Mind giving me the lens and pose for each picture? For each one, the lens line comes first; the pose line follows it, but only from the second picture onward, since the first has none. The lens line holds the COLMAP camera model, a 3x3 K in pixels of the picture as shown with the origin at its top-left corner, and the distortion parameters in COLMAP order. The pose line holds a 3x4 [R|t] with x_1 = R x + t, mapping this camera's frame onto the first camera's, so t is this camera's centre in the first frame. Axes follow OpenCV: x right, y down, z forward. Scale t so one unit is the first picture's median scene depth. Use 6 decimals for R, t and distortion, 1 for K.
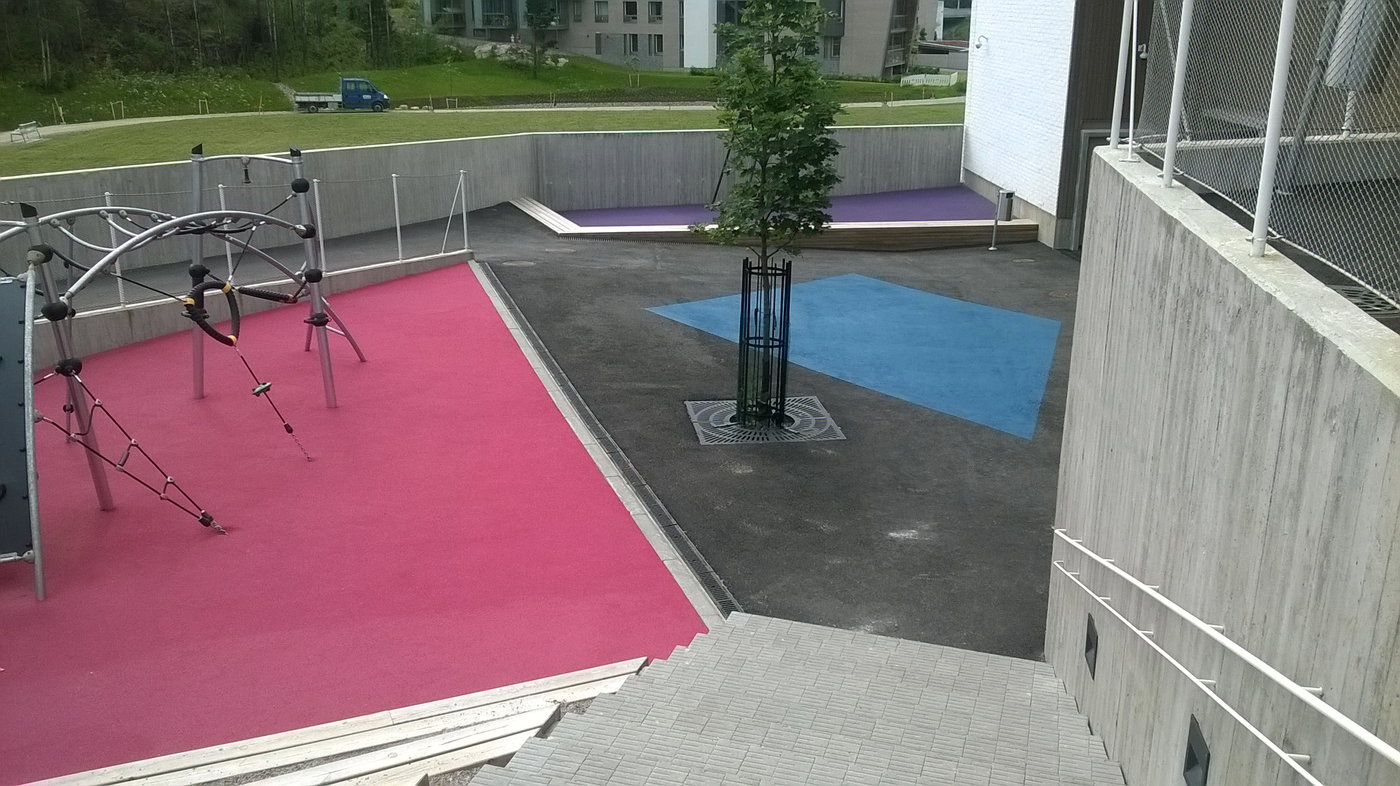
lens RADIAL K [[1158.3, 0, 700.0], [0, 1158.3, 393.0], [0, 0, 1]] dist [0.006962, -0.003573]
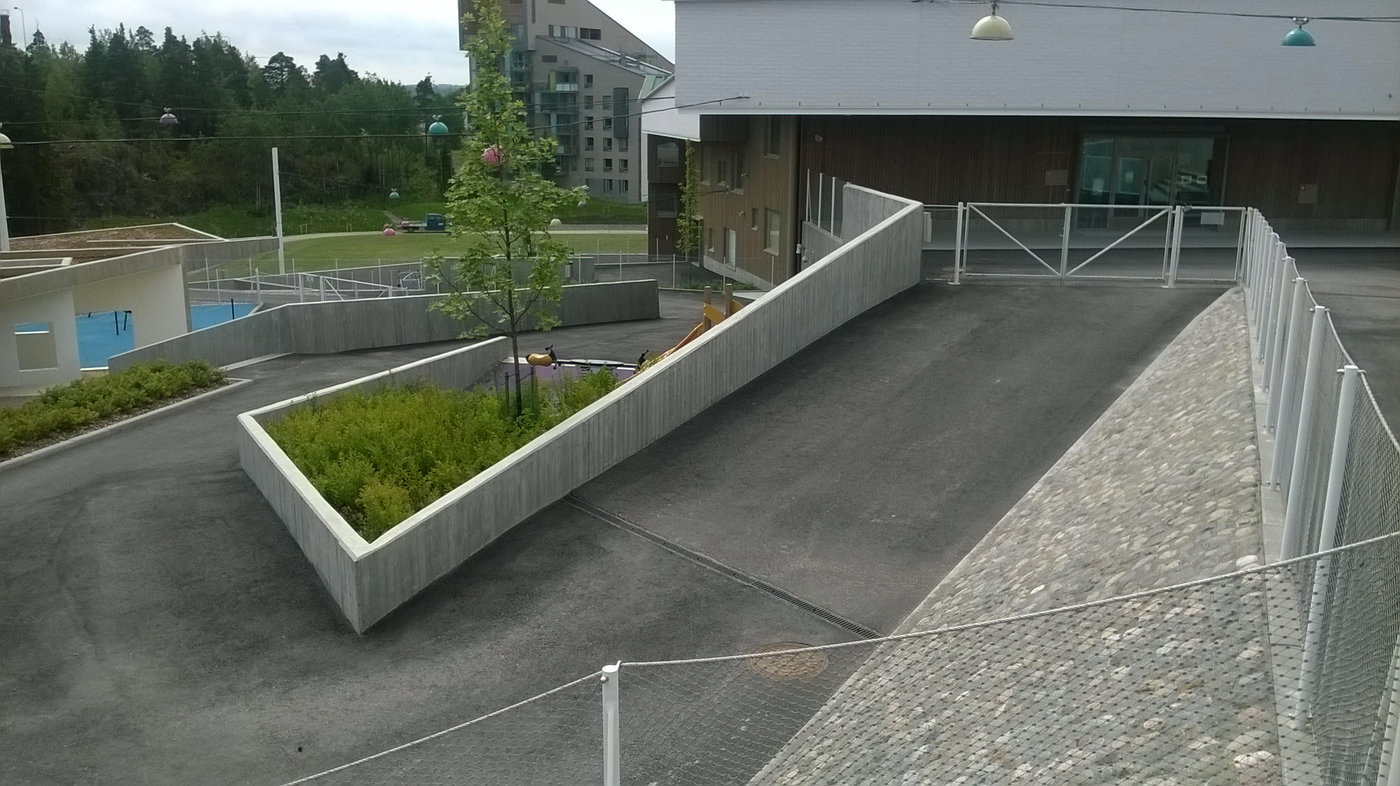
lens RADIAL K [[1158.3, 0, 700.0], [0, 1158.3, 393.0], [0, 0, 1]] dist [0.006962, -0.003573]
pose [[0.999288, 0.020324, -0.031782, 0.118508], [-0.022829, 0.996491, -0.080529, 0.095122], [0.030034, 0.081197, 0.996245, -0.511077]]
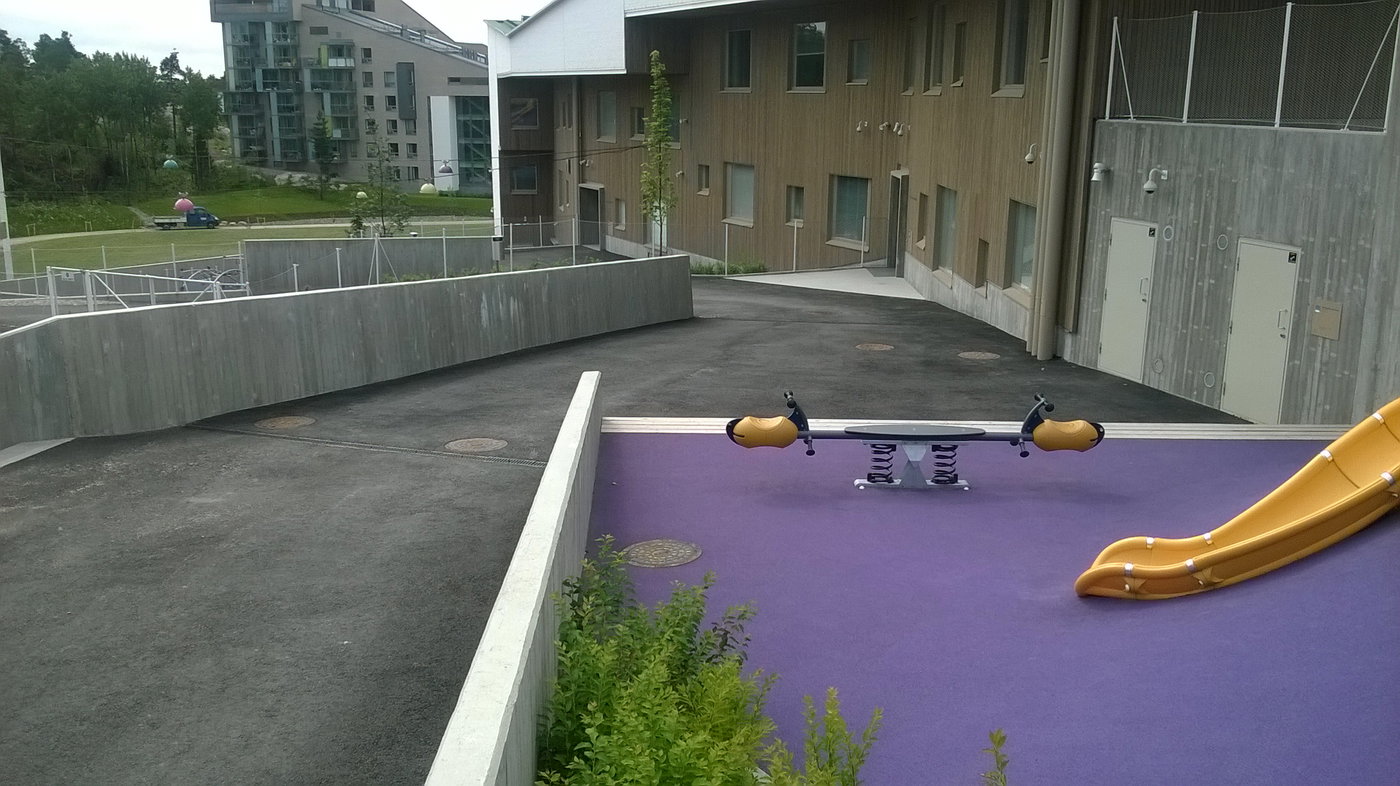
lens RADIAL K [[1156.8, 0, 700.2], [0, 1156.8, 430.4], [0, 0, 1]] dist [-0.068441, 0.017992]
pose [[0.985562, -0.030852, 0.166483, 0.060684], [0.038914, 0.998211, -0.045382, 0.073664], [-0.164785, 0.051205, 0.985000, -0.367565]]
